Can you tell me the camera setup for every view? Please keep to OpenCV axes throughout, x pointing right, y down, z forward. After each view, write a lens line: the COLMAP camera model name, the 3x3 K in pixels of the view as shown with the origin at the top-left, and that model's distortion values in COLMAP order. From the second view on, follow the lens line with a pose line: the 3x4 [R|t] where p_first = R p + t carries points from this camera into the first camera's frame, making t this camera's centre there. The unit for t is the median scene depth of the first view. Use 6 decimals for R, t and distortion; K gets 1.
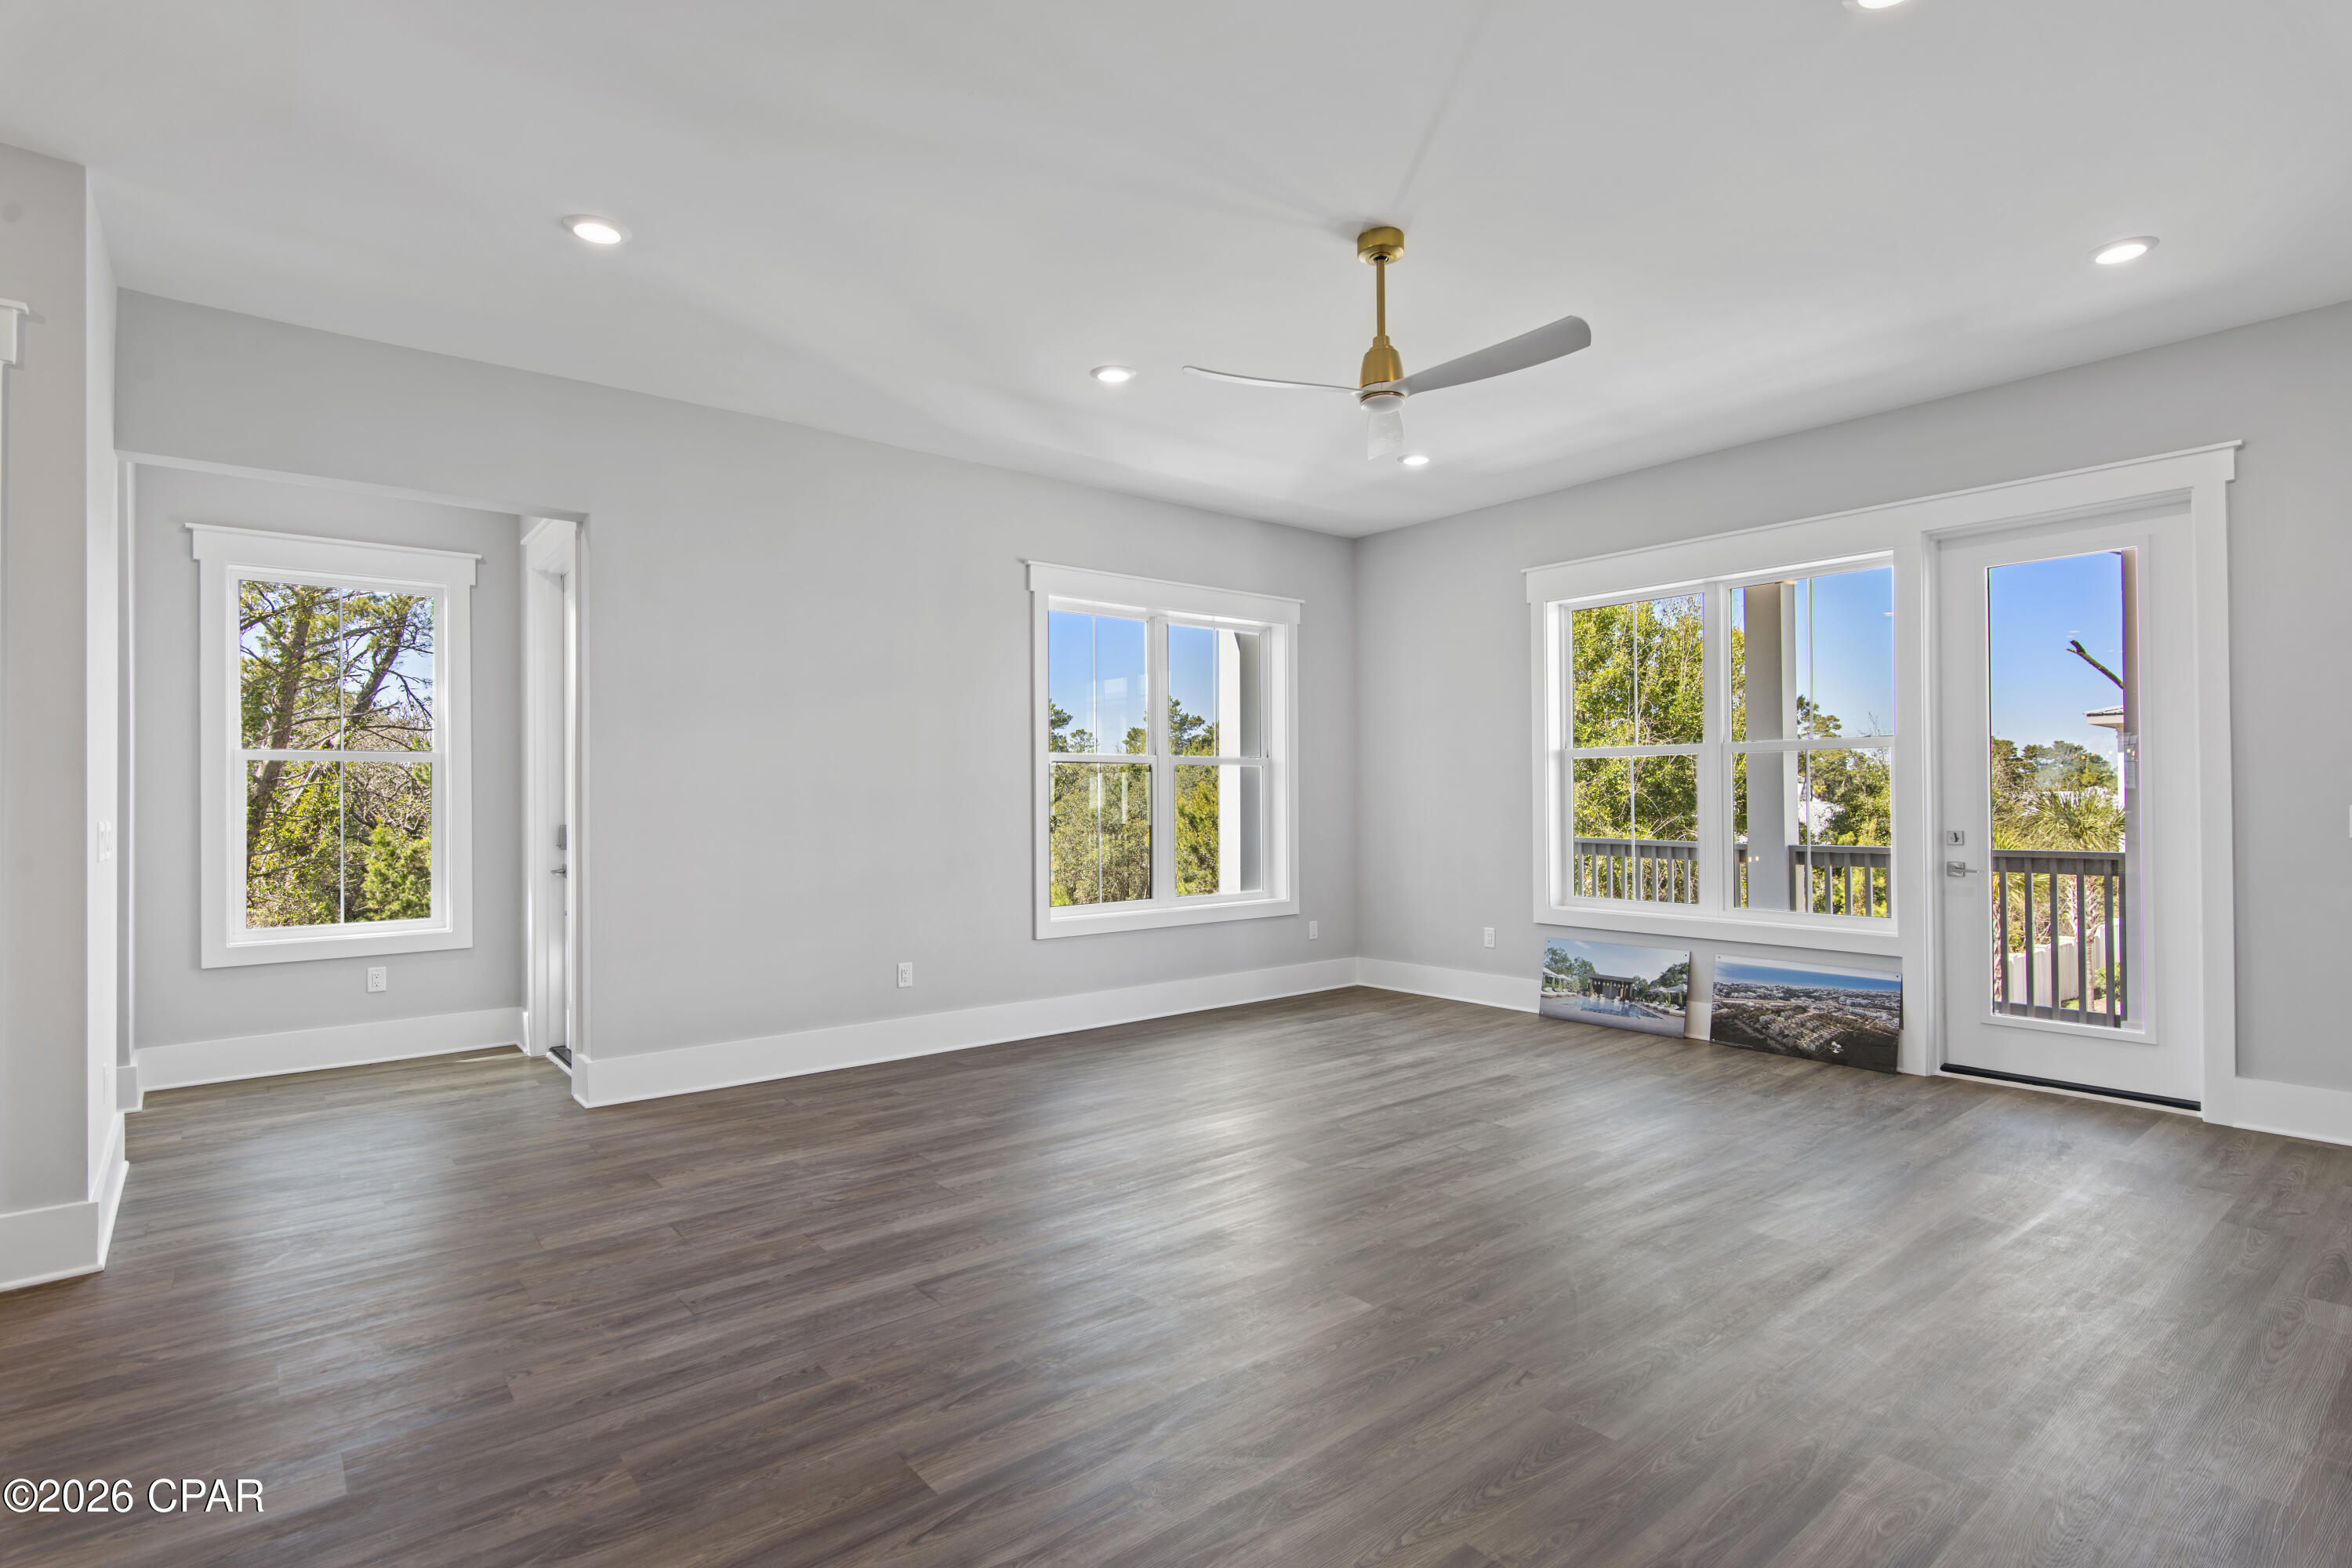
lens RADIAL K [[1143.3, 0, 1178.9], [0, 1143.3, 790.0], [0, 0, 1]] dist [0.004200, -0.001405]
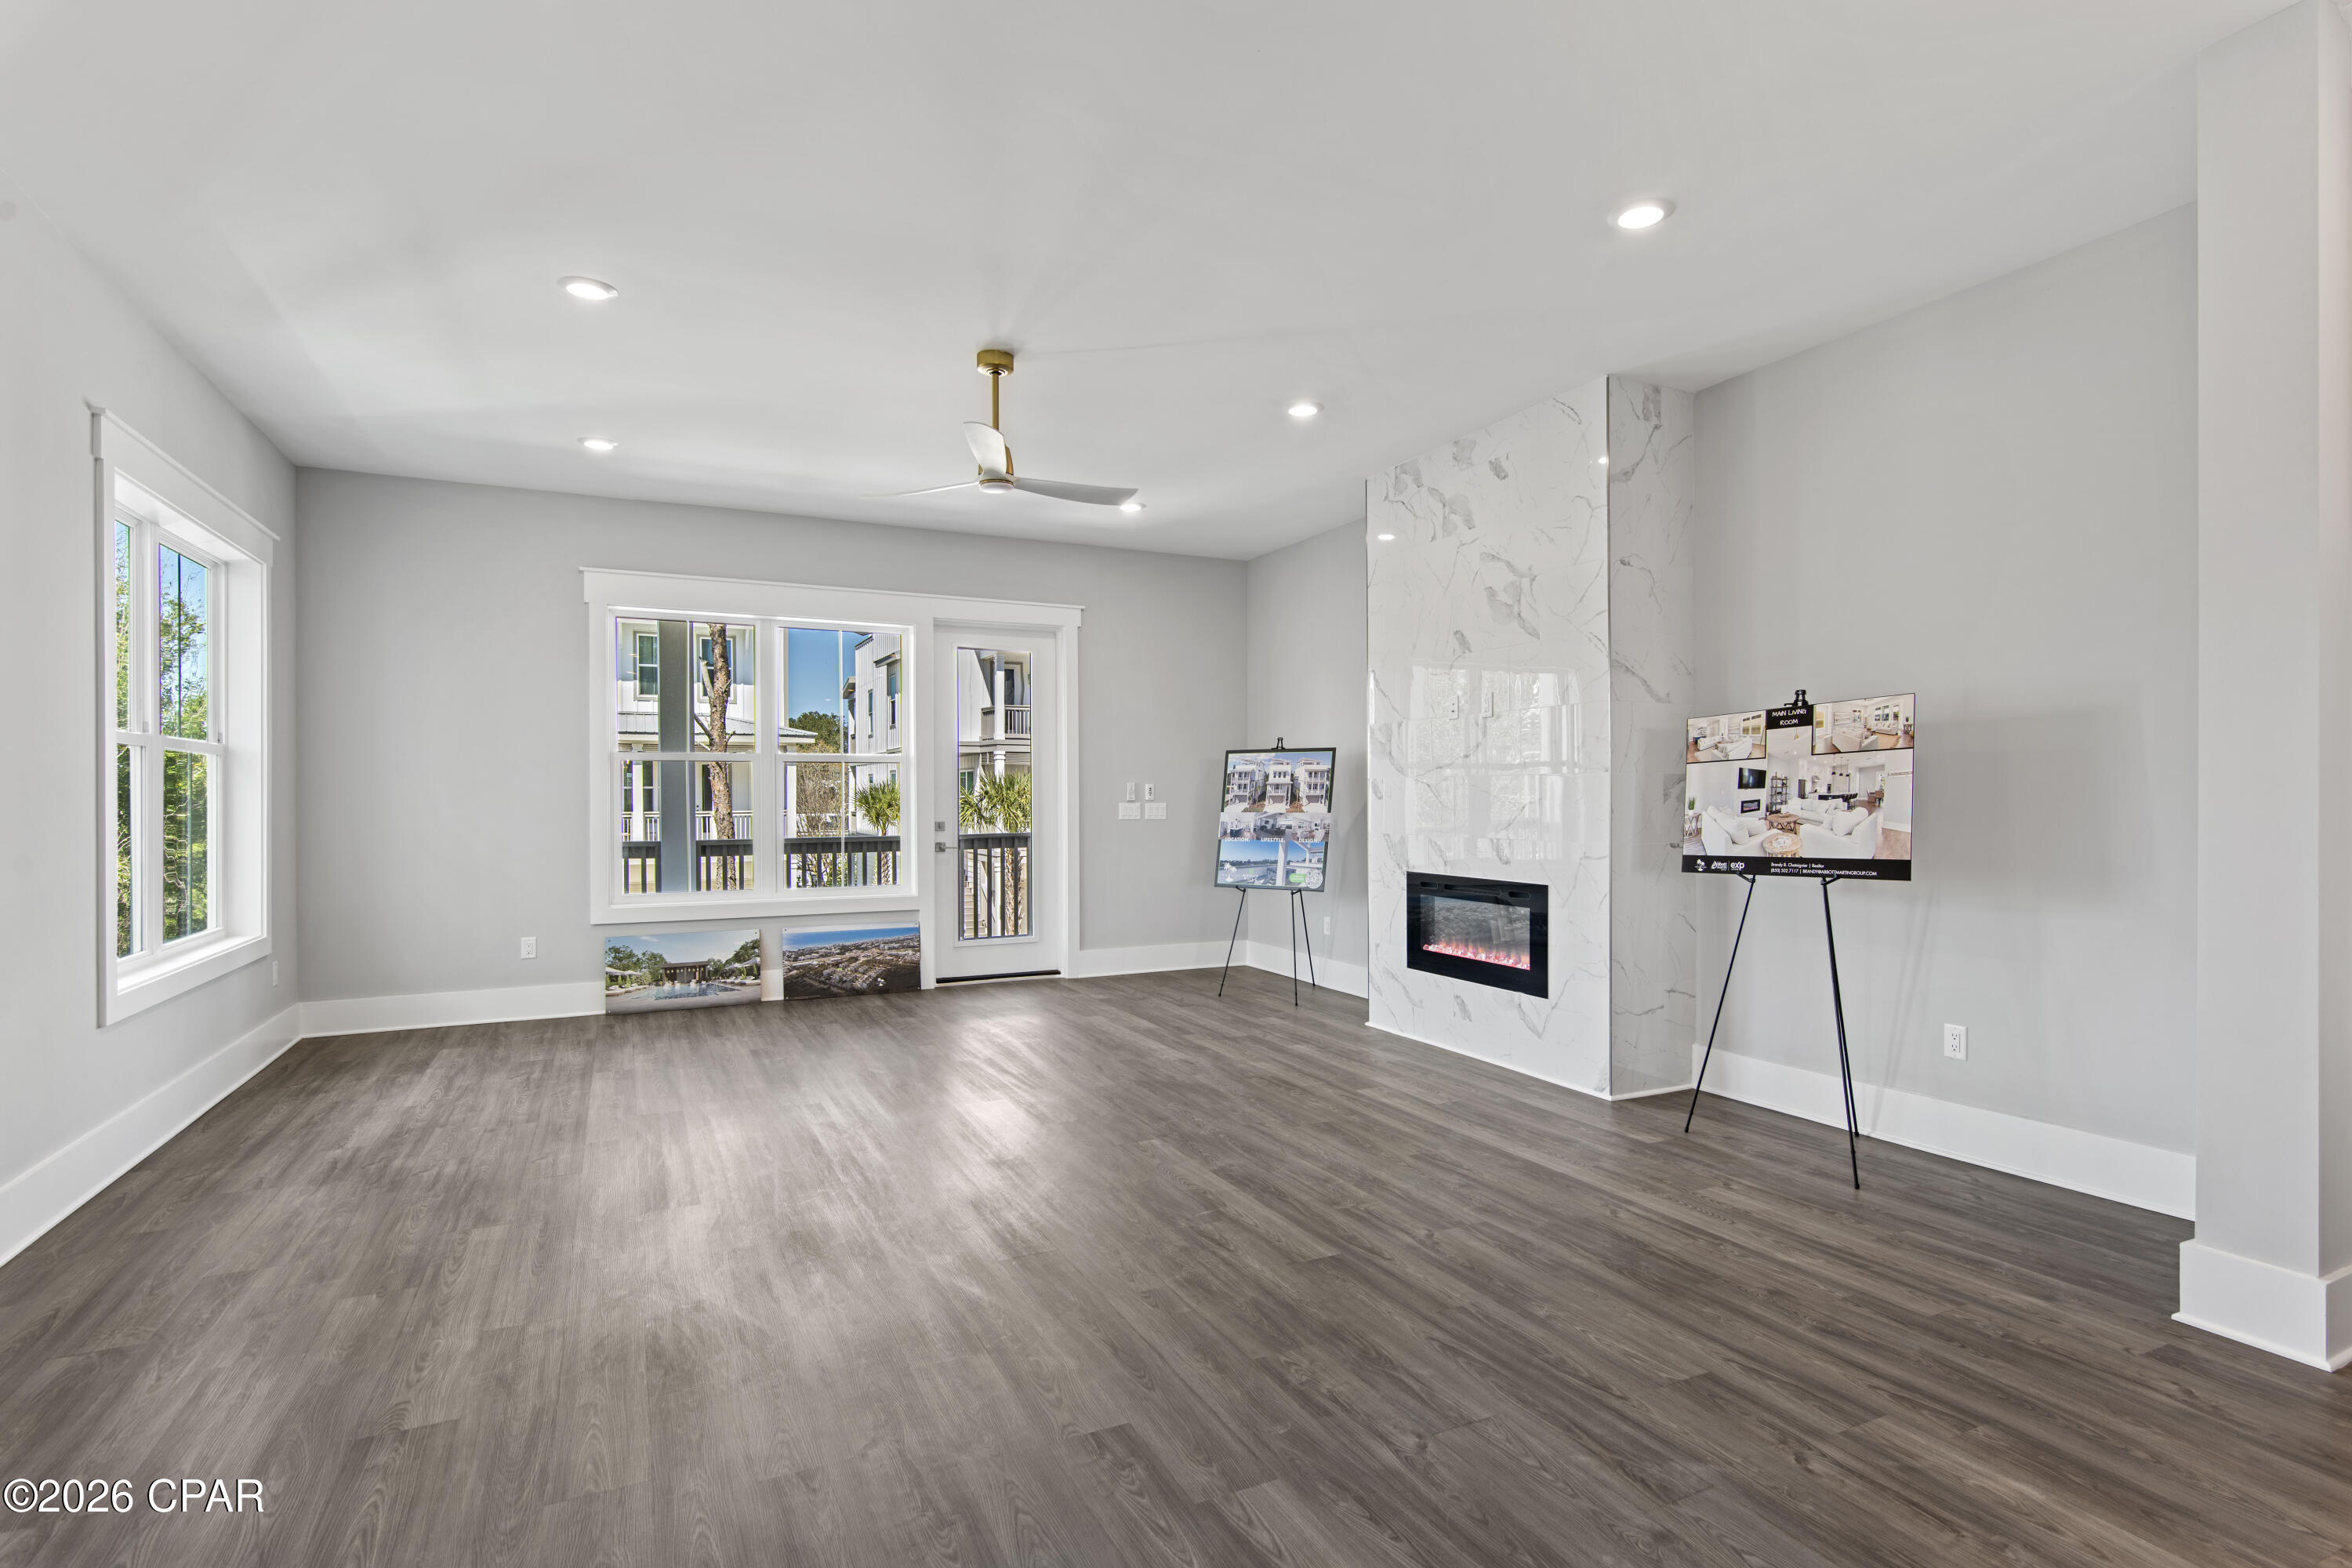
lens RADIAL K [[1150.4, 0, 1182.2], [0, 1150.4, 794.1], [0, 0, 1]] dist [0.003700, -0.000634]
pose [[0.230397, 0.007451, 0.973068, -0.742048], [-0.005420, 0.999965, -0.006373, 0.008274], [-0.973082, -0.003805, 0.230430, 0.365044]]
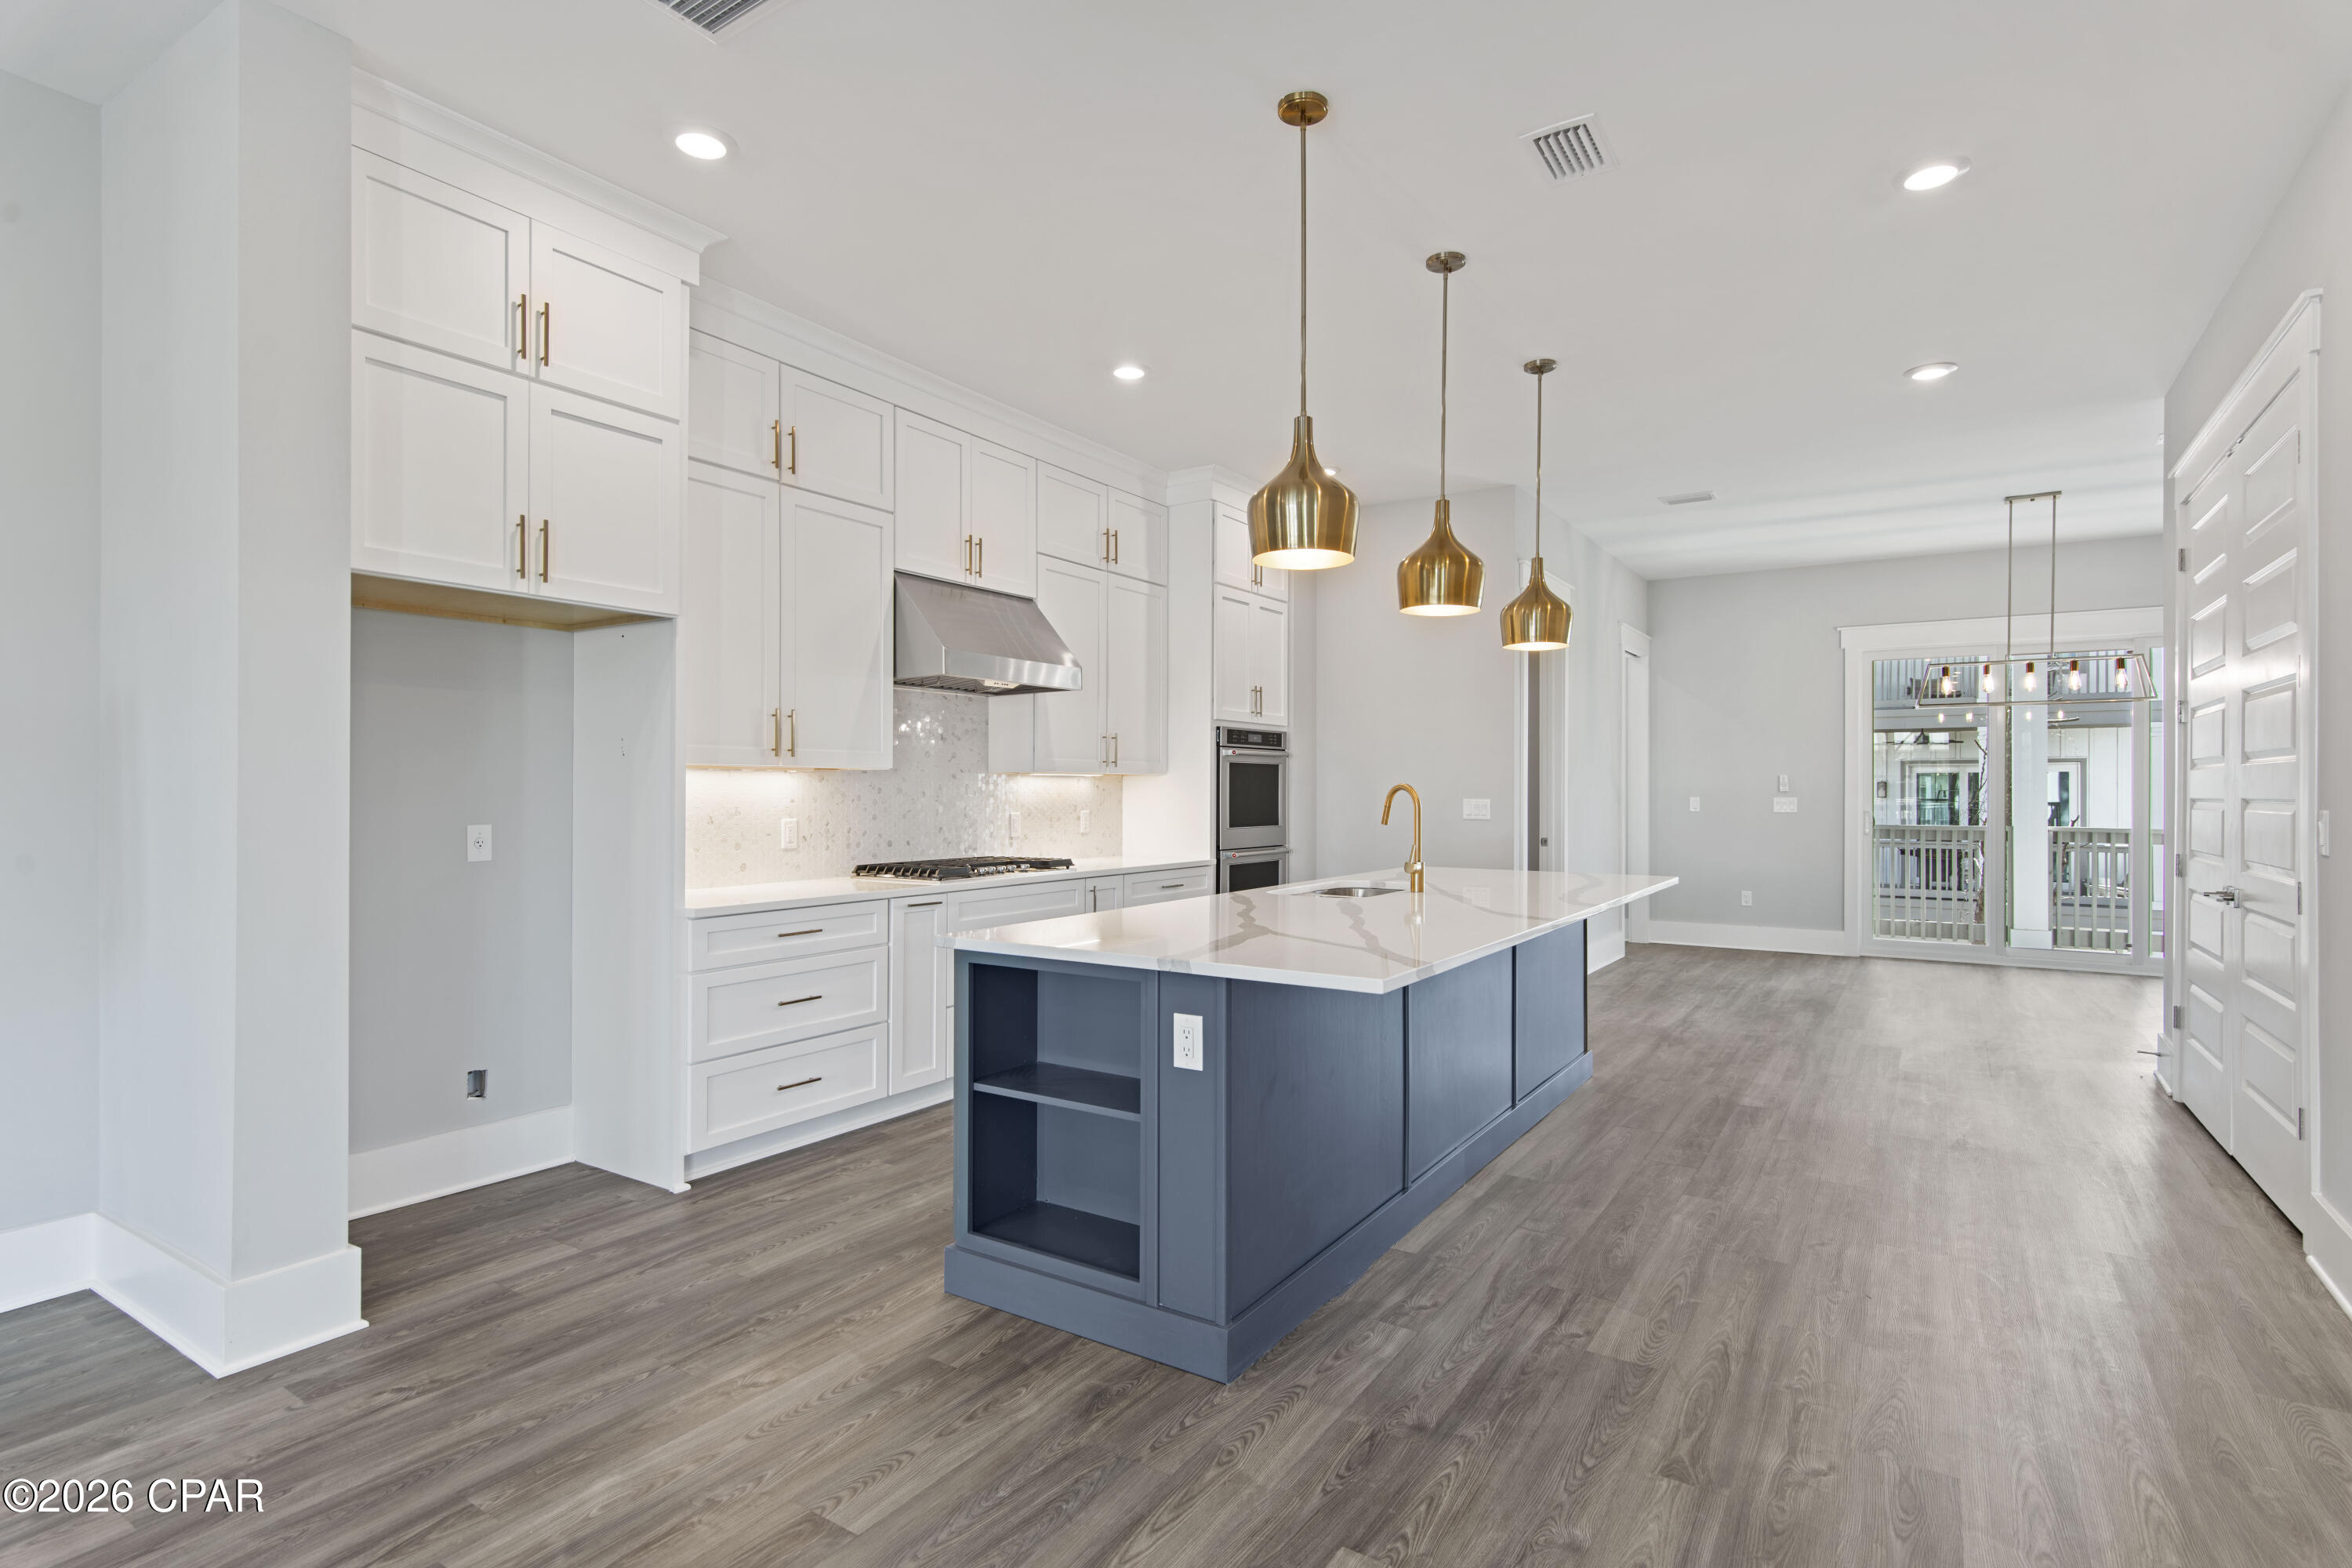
lens RADIAL K [[1152.6, 0, 1174.3], [0, 1152.6, 787.8], [0, 0, 1]] dist [0.003097, 0.000538]
pose [[-0.953225, 0.005200, -0.302218, -0.328961], [0.007842, 0.999941, -0.007530, 0.007261], [0.302161, -0.009548, -0.953209, 0.632777]]
